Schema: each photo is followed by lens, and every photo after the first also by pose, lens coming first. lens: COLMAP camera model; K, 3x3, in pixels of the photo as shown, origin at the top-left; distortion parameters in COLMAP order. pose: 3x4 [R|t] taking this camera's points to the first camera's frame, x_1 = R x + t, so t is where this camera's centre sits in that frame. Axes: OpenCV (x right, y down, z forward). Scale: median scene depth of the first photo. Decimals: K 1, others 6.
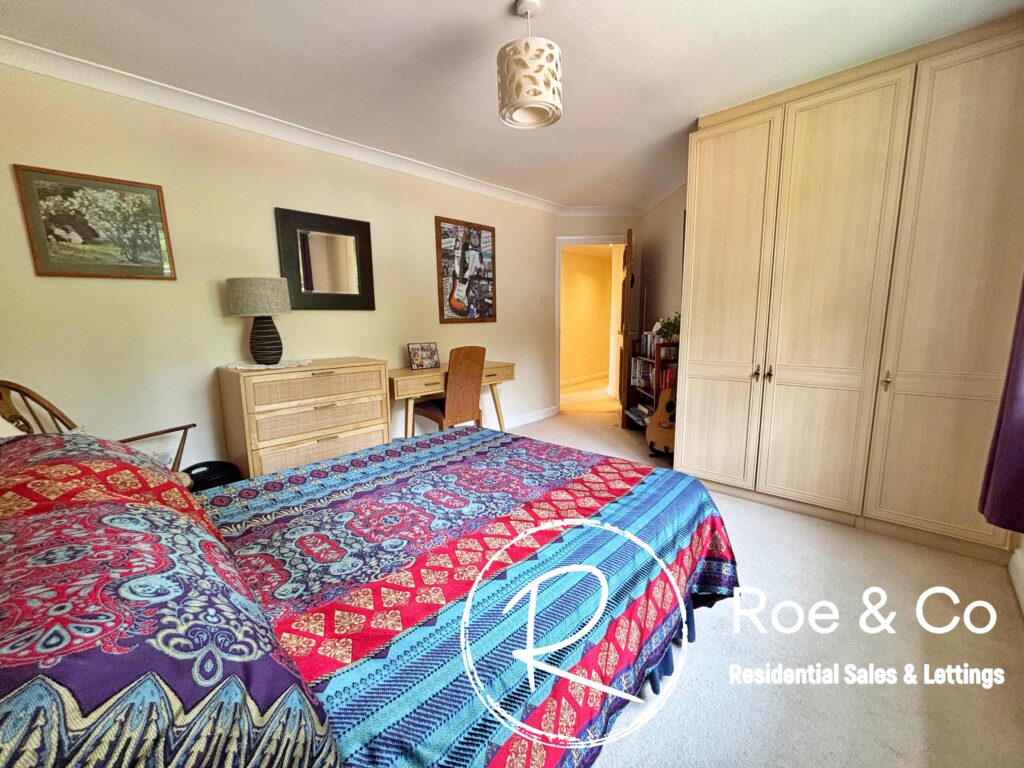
lens RADIAL K [[418.2, 0, 512.0], [0, 418.2, 384.0], [0, 0, 1]] dist [0.000118, 0.000268]
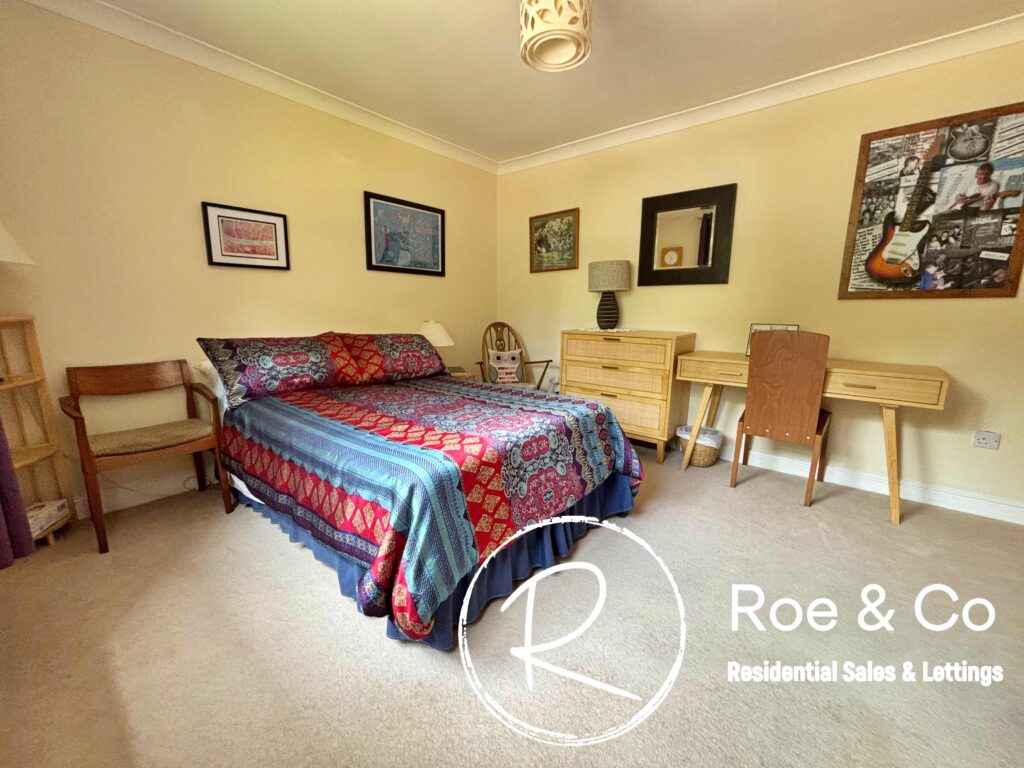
lens RADIAL K [[418.2, 0, 512.0], [0, 418.2, 384.0], [0, 0, 1]] dist [0.000118, 0.000268]
pose [[0.067081, 0.192114, -0.979077, 0.488865], [-0.159358, 0.970754, 0.179562, -0.047893], [0.984939, 0.143978, 0.095734, 0.433414]]
